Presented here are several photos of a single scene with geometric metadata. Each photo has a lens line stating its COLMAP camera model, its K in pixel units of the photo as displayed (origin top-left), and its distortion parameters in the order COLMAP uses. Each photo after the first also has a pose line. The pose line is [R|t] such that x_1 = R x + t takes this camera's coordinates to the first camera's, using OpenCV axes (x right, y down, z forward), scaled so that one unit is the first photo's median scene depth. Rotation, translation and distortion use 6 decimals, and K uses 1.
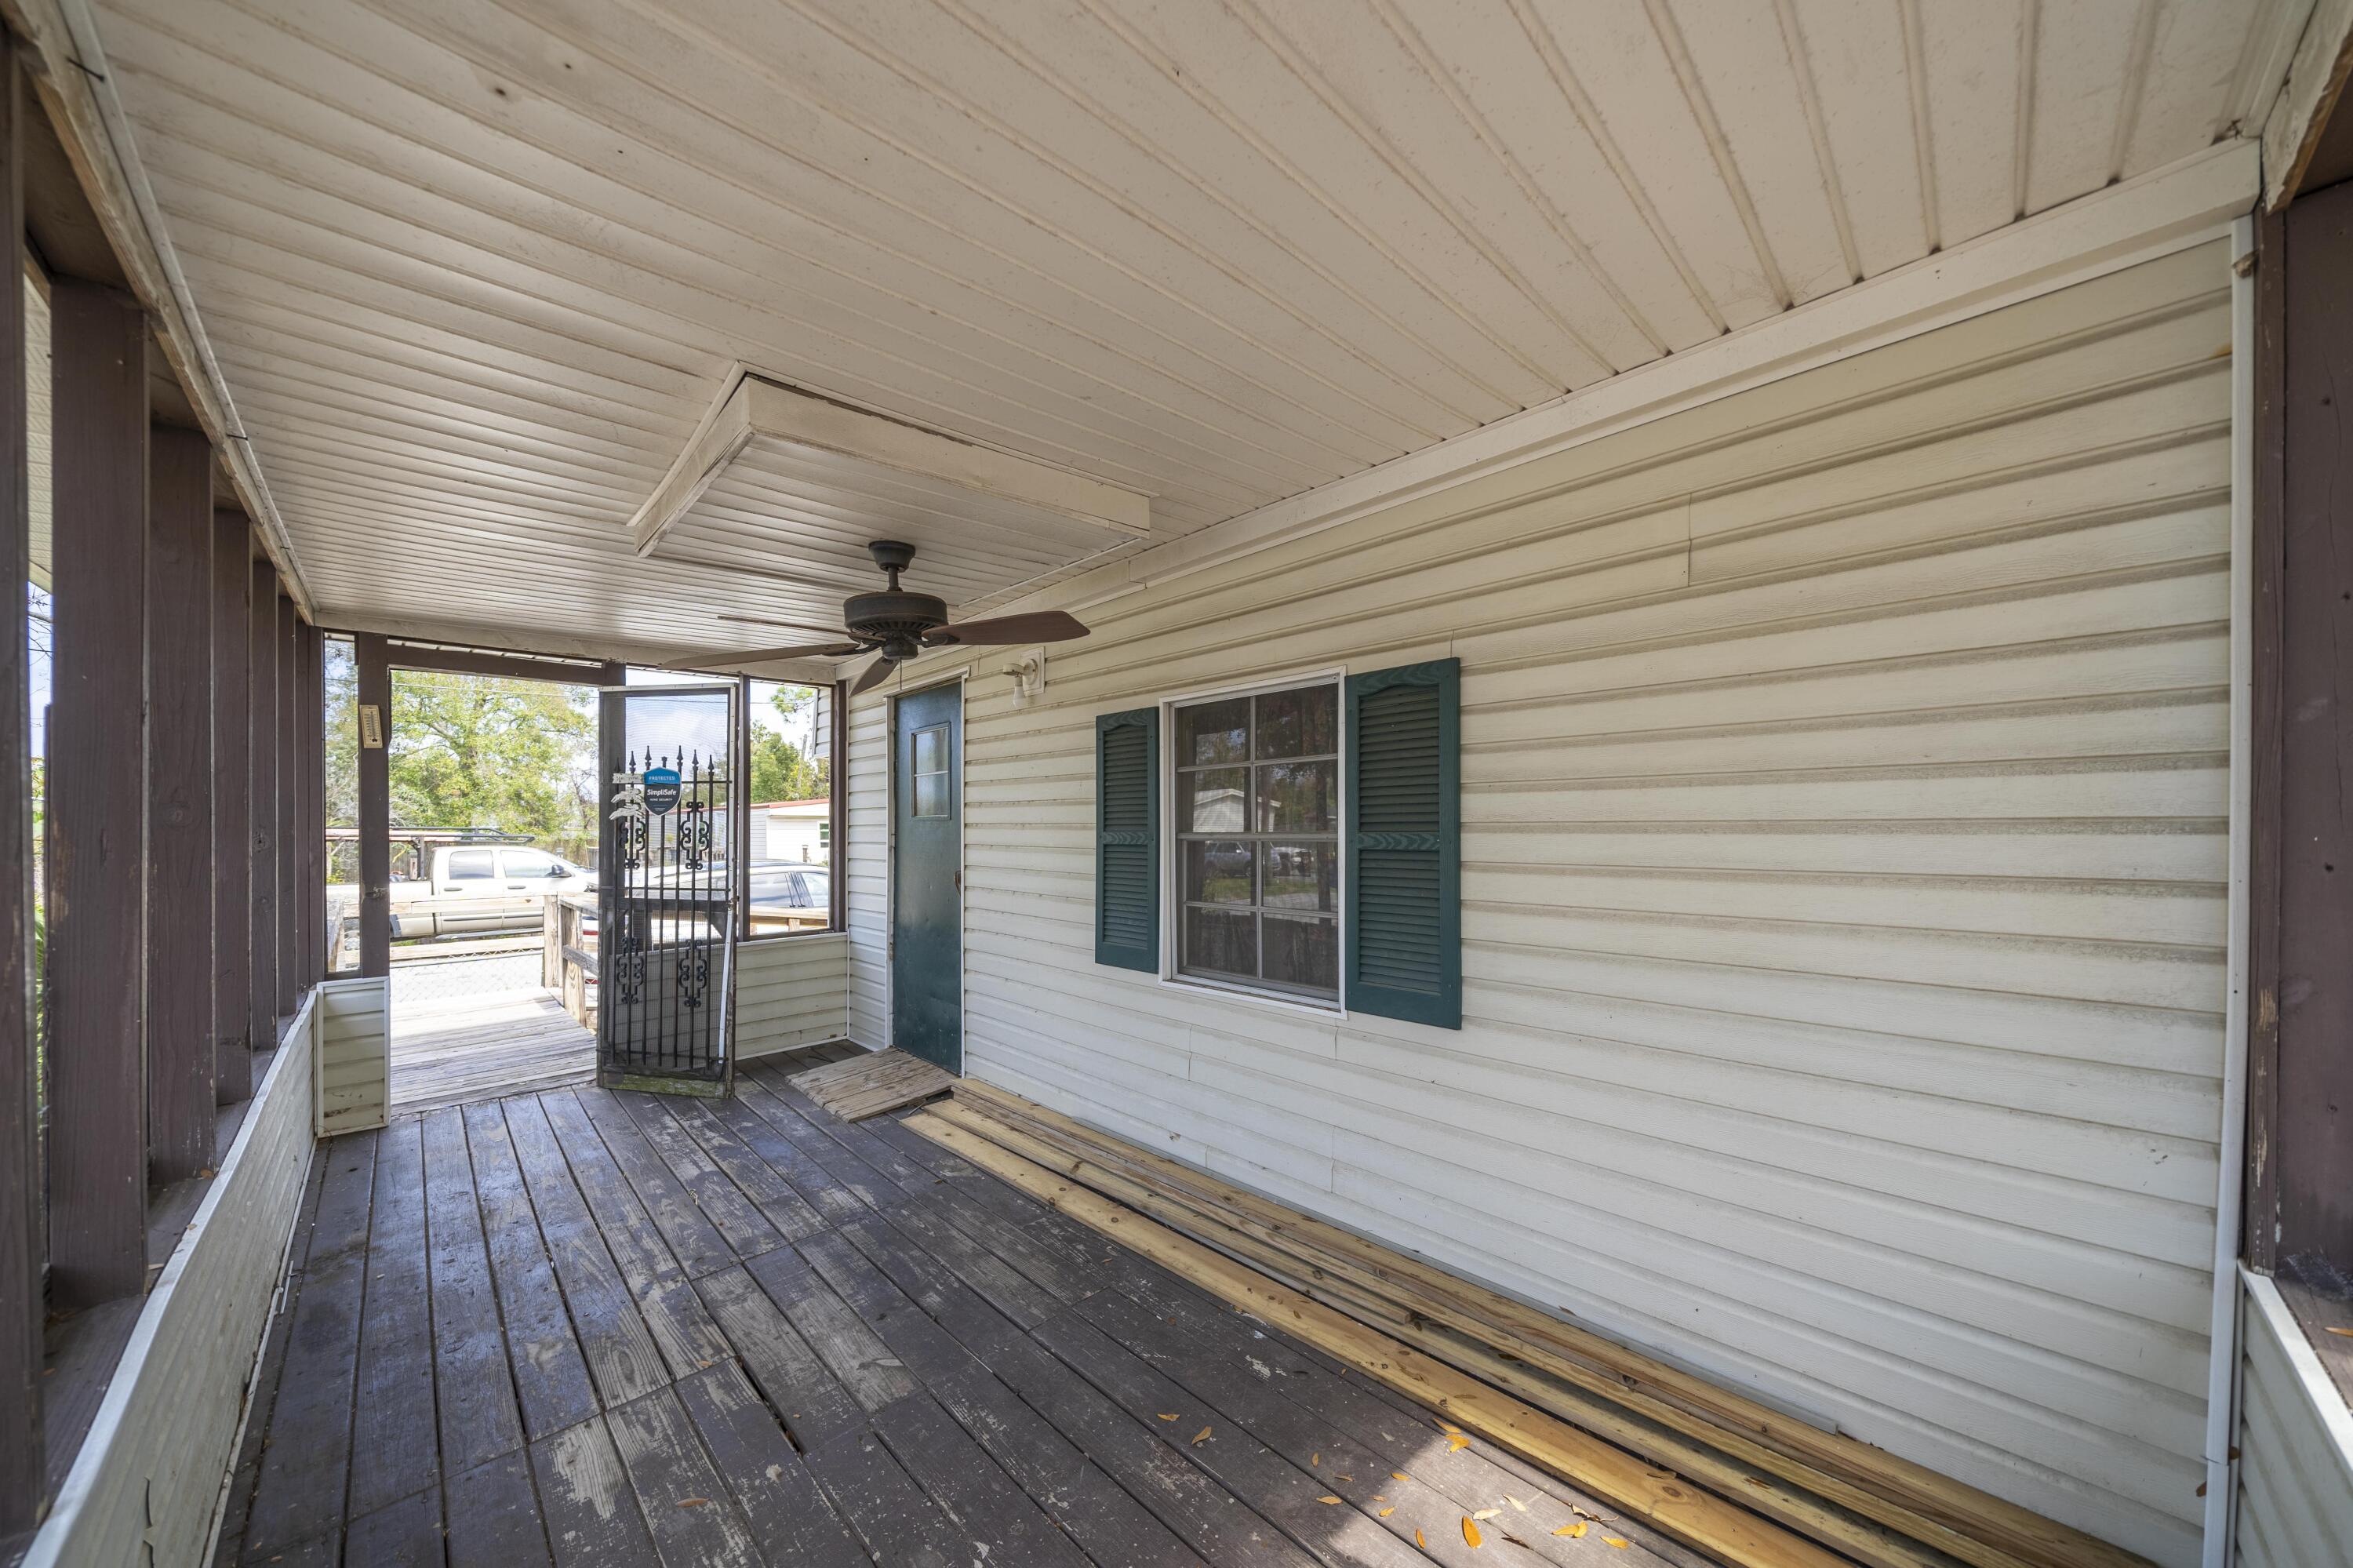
lens RADIAL K [[805.5, 0, 1152.1], [0, 805.5, 834.8], [0, 0, 1]] dist [-0.000955, -0.000444]
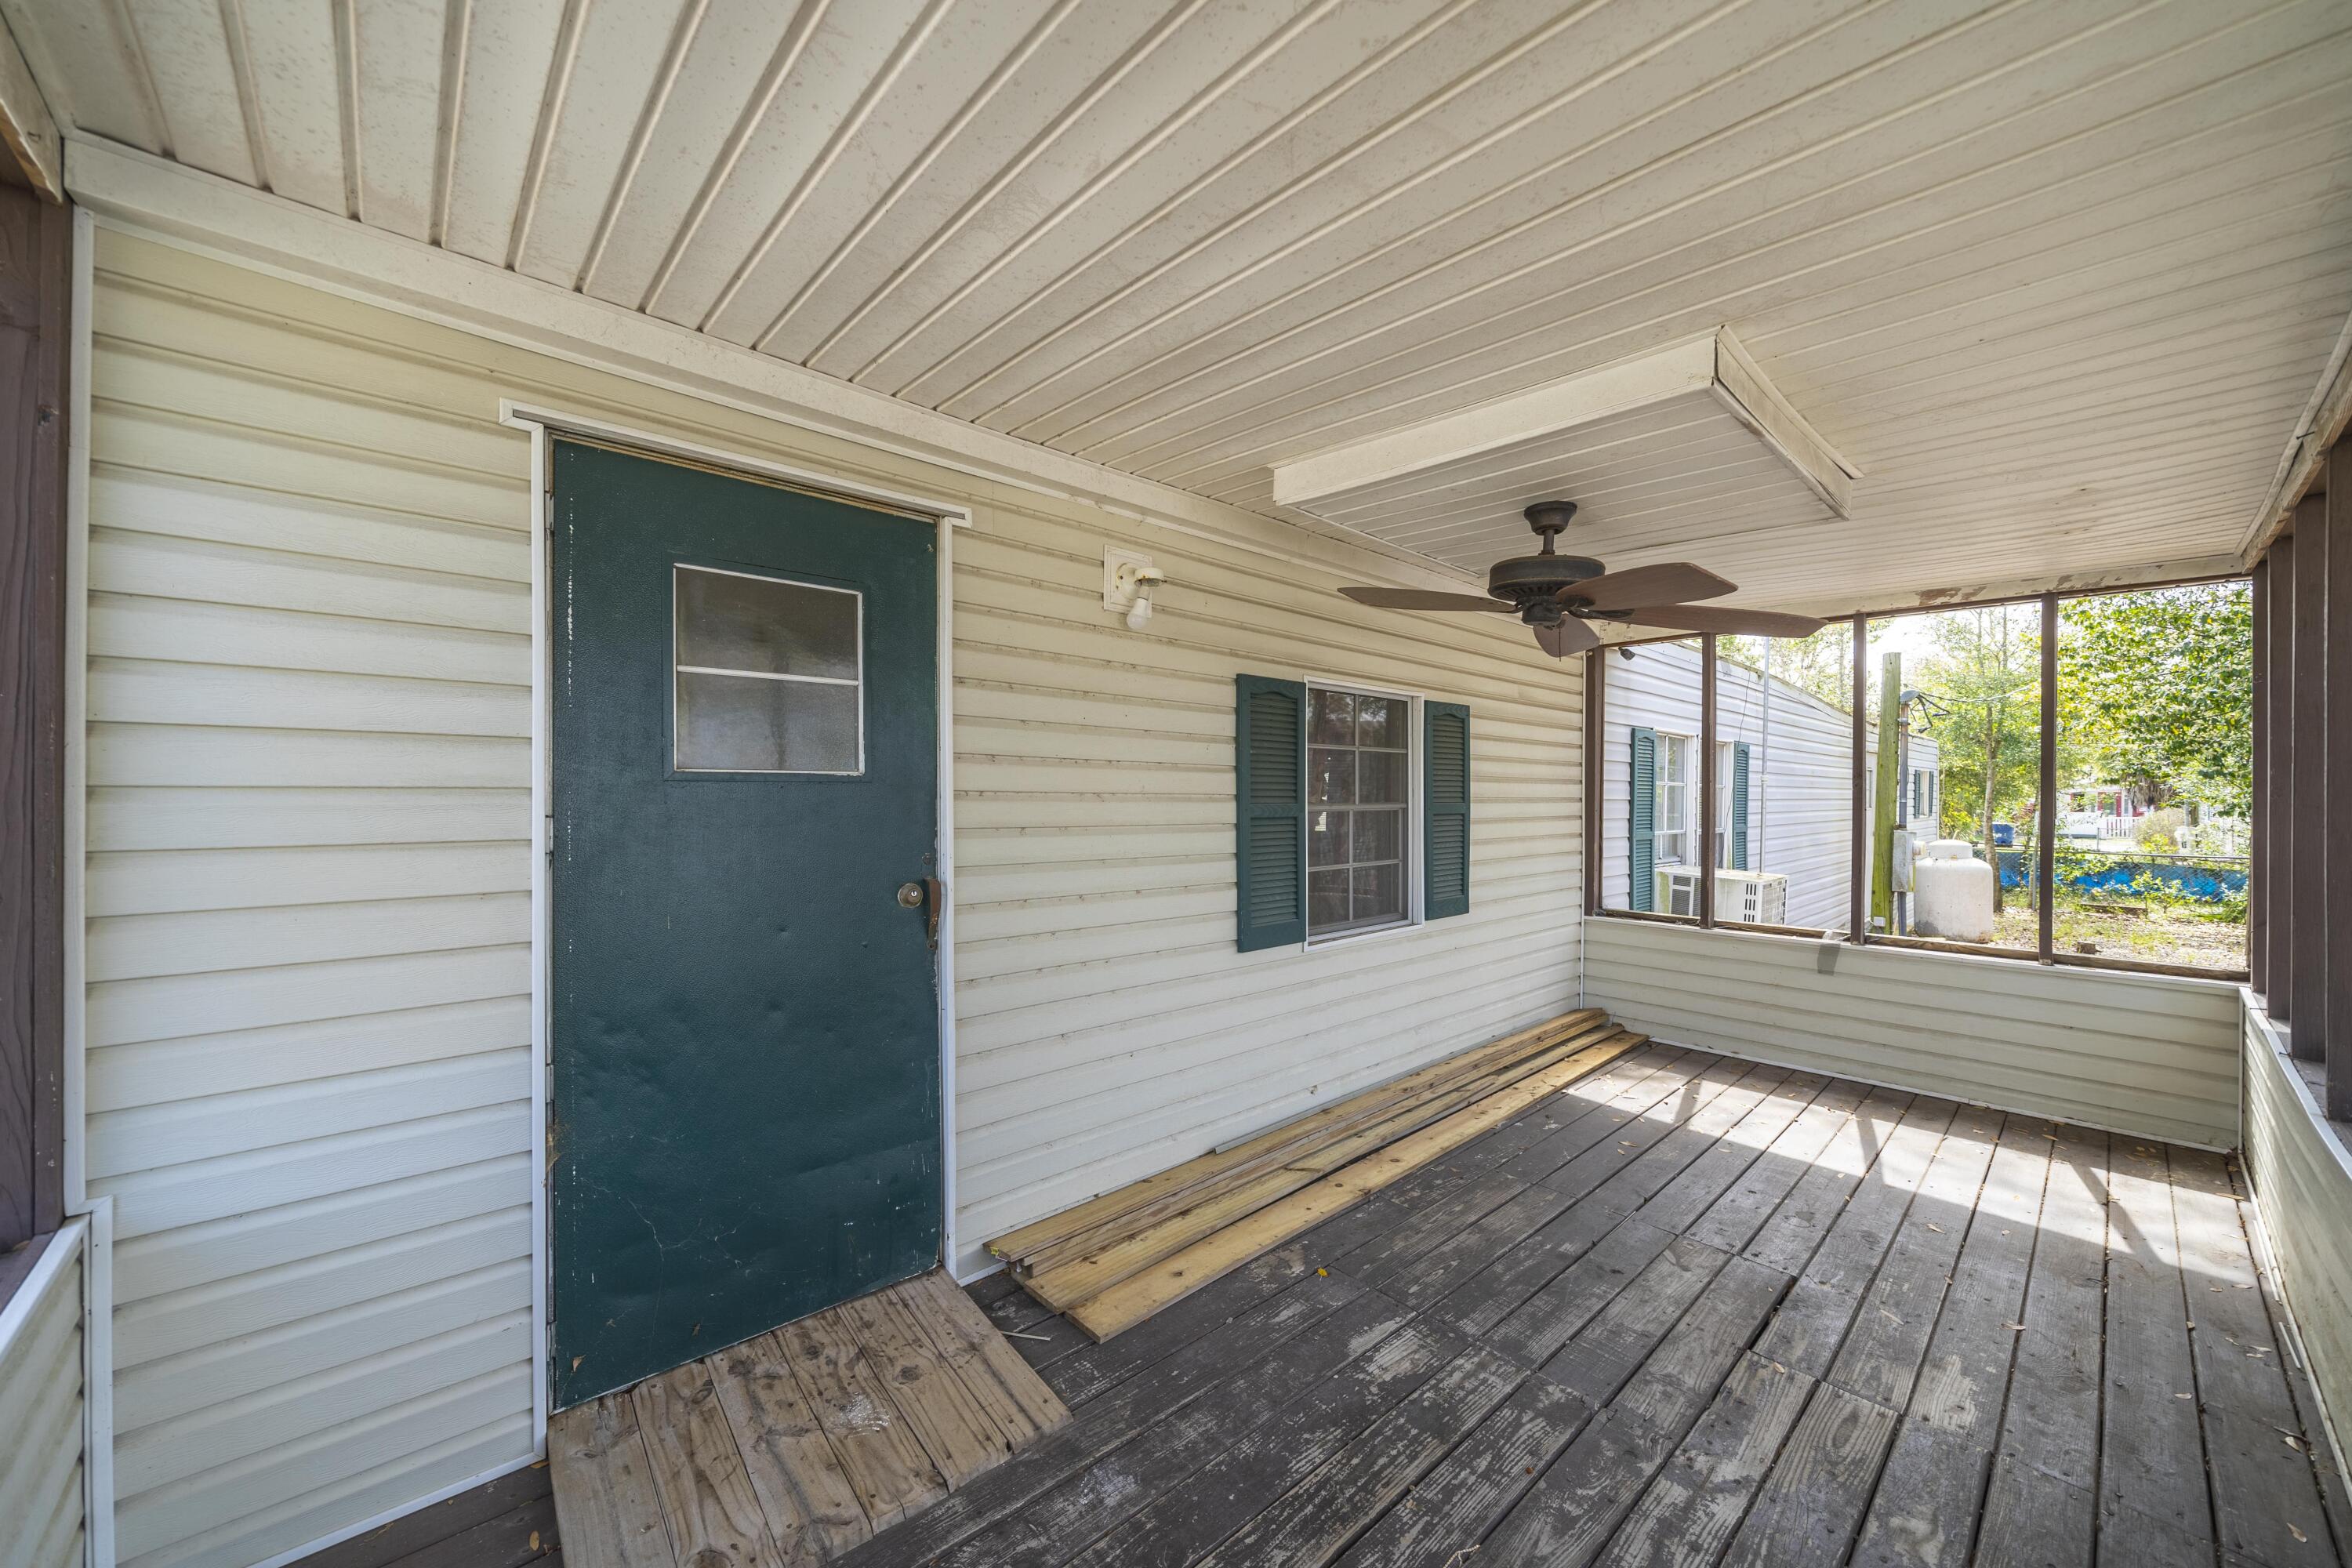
lens RADIAL K [[805.1, 0, 1174.4], [0, 805.1, 794.1], [0, 0, 1]] dist [-0.000955, -0.000444]
pose [[0.055575, 0.008140, 0.998421, -1.238447], [0.006490, 0.999943, -0.008514, -0.009961], [-0.998433, 0.006953, 0.055519, 1.325726]]
